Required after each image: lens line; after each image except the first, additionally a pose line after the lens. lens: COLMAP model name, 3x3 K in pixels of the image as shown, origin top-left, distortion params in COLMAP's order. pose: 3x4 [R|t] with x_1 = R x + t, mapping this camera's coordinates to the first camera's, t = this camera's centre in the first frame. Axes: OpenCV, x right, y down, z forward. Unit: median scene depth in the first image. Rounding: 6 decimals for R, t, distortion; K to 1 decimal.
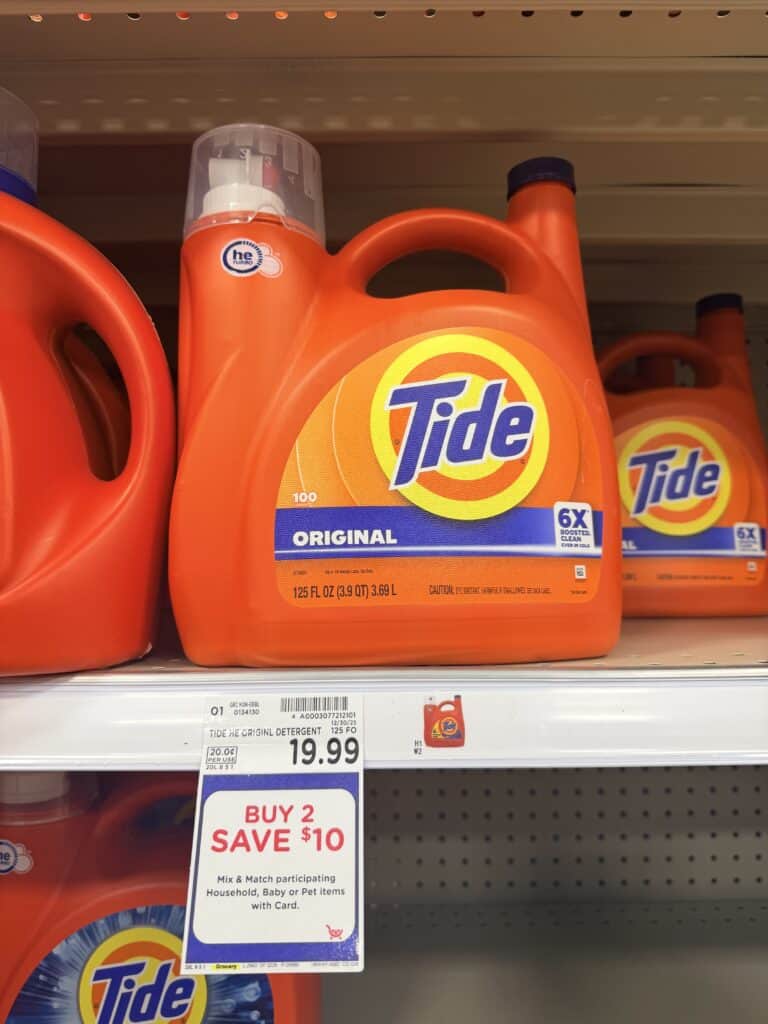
lens RADIAL K [[725.9, 0, 384.0], [0, 725.9, 512.0], [0, 0, 1]] dist [-0.002773, -0.050767]
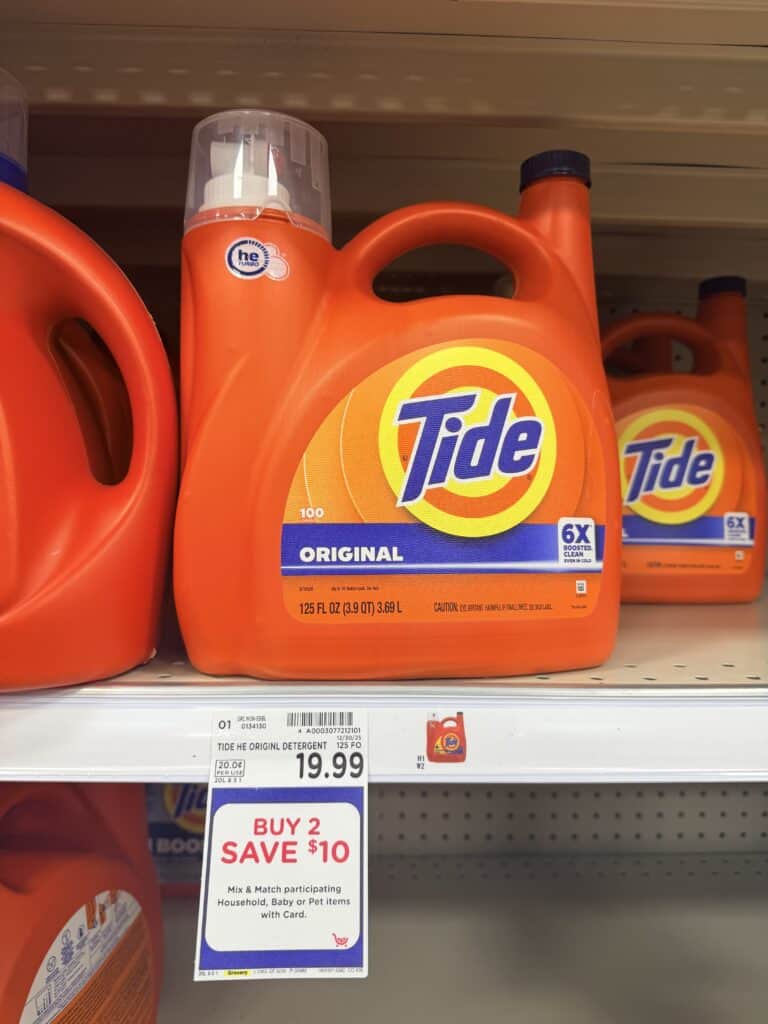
lens RADIAL K [[725.9, 0, 384.0], [0, 725.9, 512.0], [0, 0, 1]] dist [-0.002773, -0.050767]
pose [[0.999375, 0.018970, 0.029835, -0.044016], [-0.021664, 0.995455, 0.092732, -0.128305], [-0.027941, -0.093320, 0.995244, 0.006367]]
